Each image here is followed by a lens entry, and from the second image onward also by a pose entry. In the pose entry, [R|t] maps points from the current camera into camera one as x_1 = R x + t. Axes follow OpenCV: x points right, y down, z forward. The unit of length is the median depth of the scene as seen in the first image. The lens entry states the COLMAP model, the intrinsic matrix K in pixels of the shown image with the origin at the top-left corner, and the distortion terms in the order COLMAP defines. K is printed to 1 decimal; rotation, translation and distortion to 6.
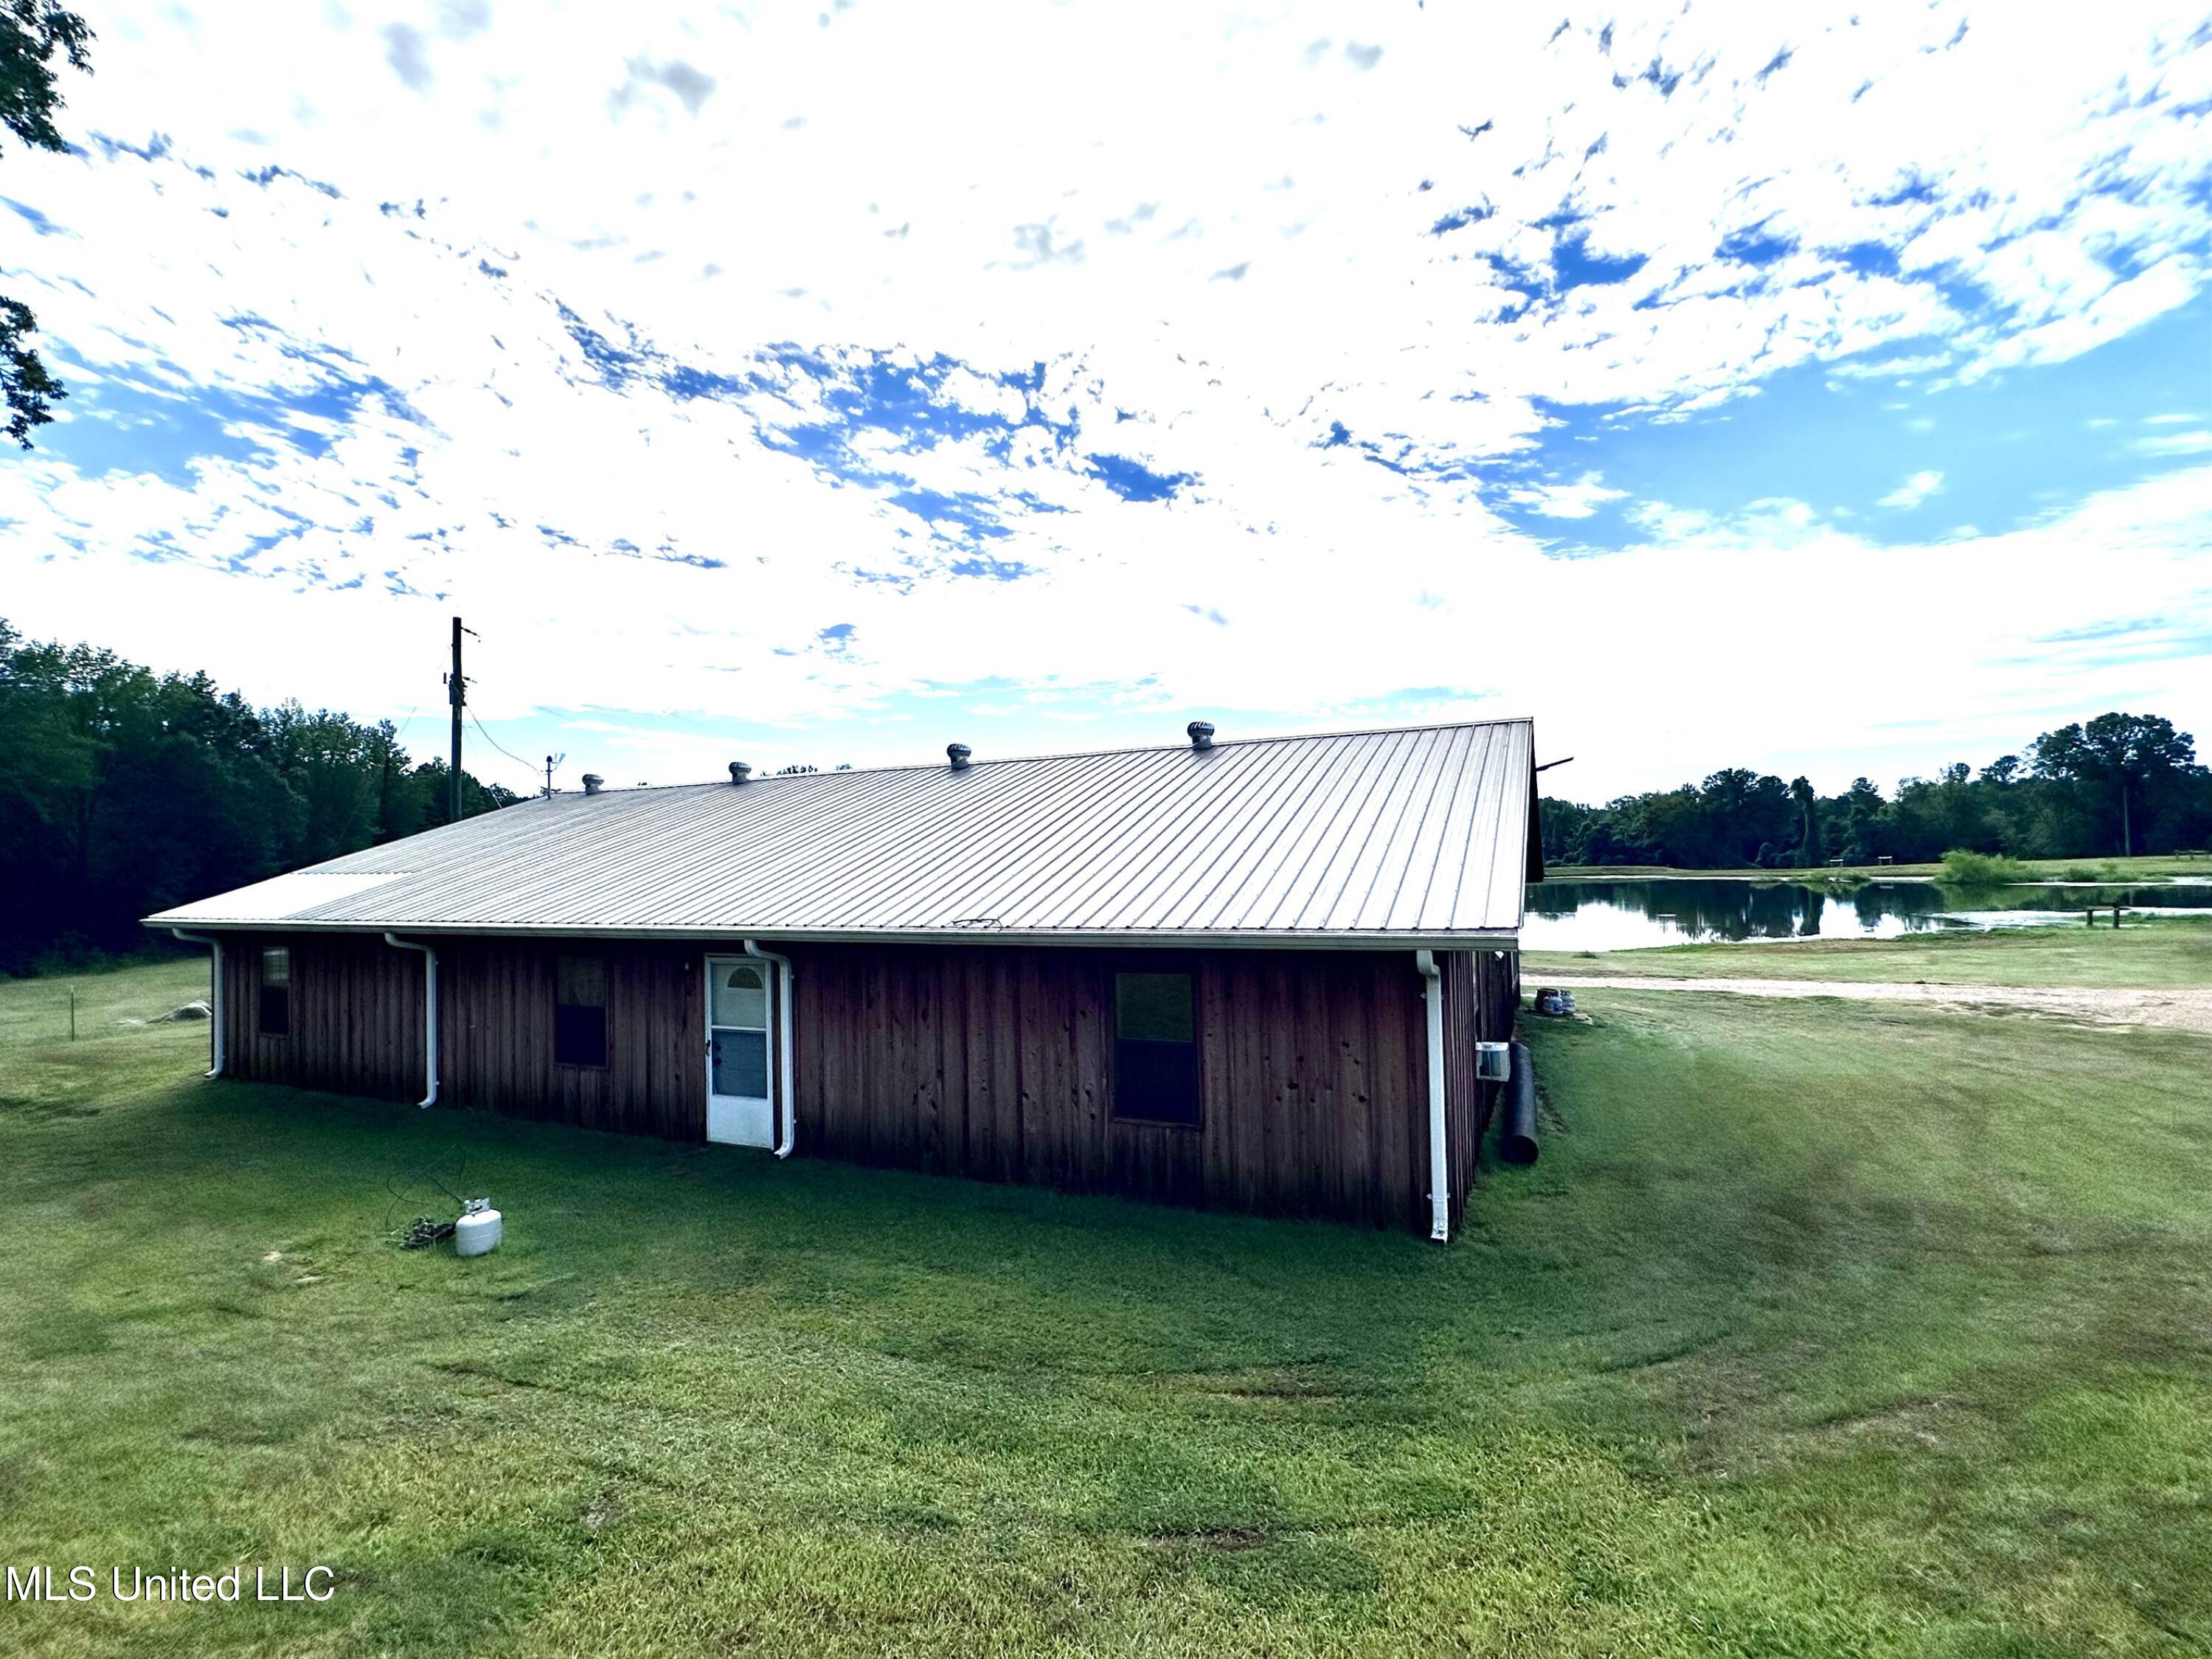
lens RADIAL K [[979.2, 0, 1106.0], [0, 979.2, 829.5], [0, 0, 1]] dist [-0.010064, 0.005800]
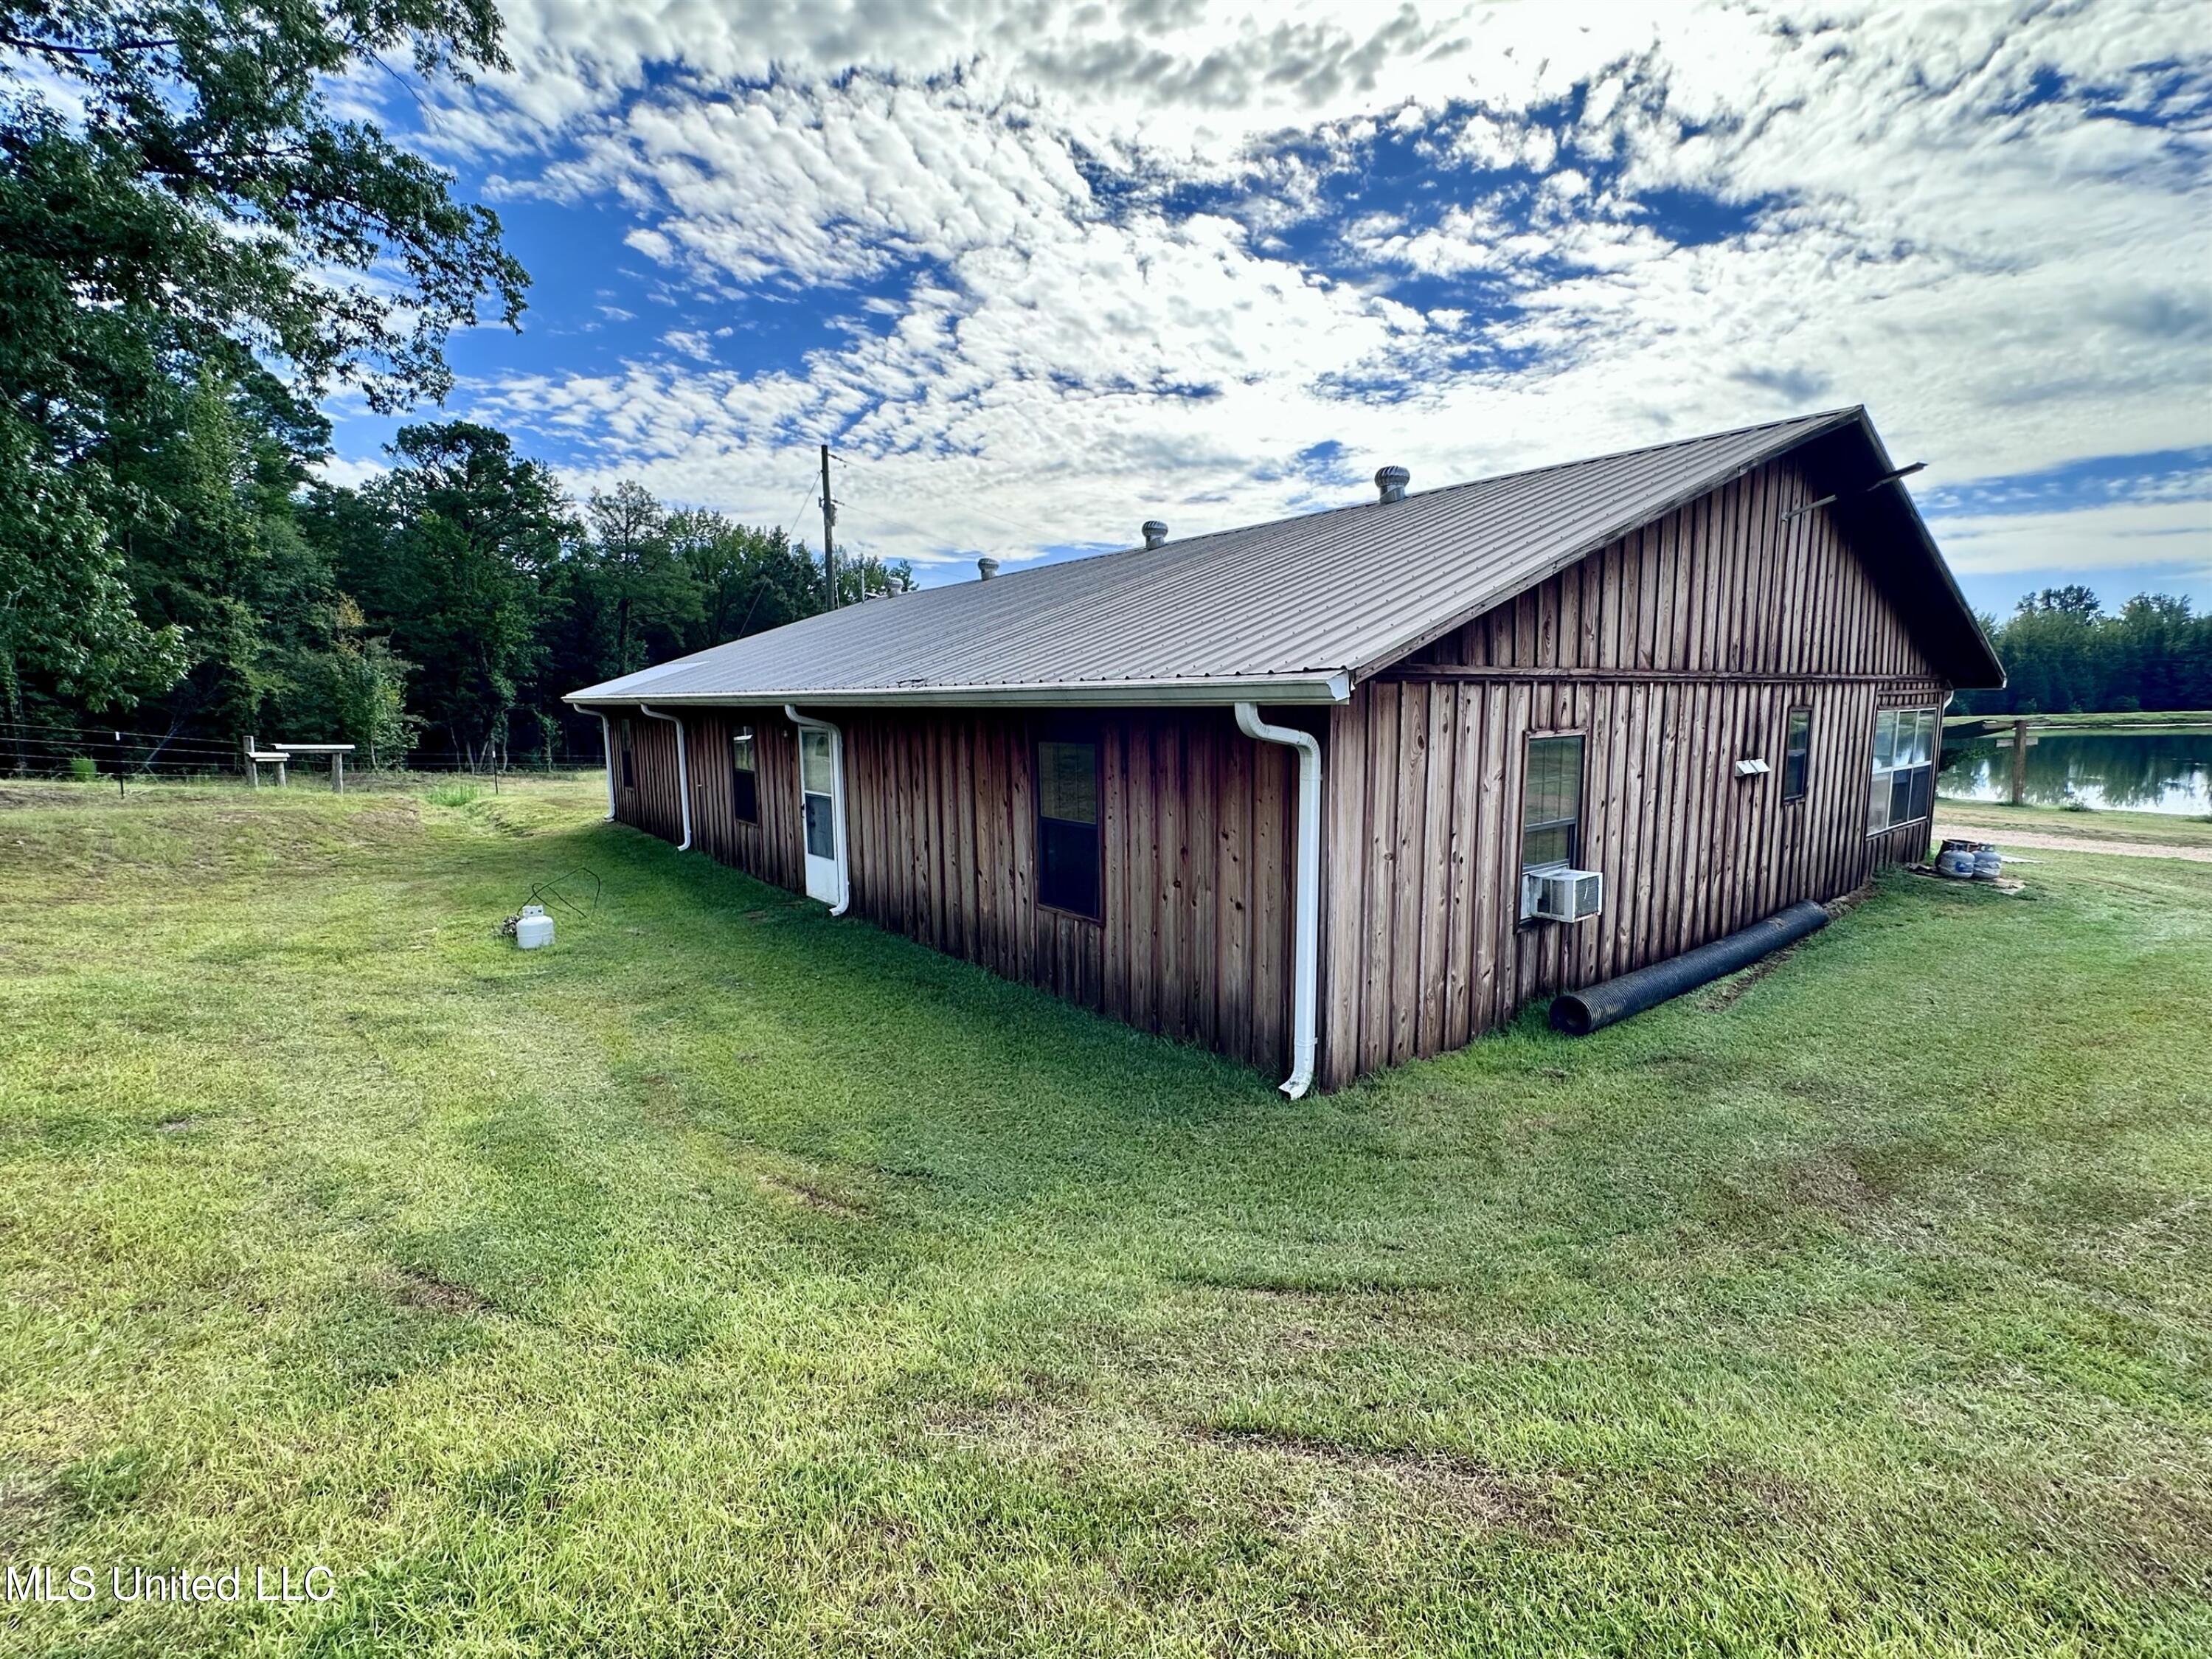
lens RADIAL K [[979.2, 0, 1106.0], [0, 979.2, 829.5], [0, 0, 1]] dist [-0.010064, 0.005800]
pose [[0.892396, 0.075881, -0.444828, 0.474277], [0.001916, 0.985114, 0.171890, 0.077012], [0.451250, -0.154246, 0.878966, 0.263251]]
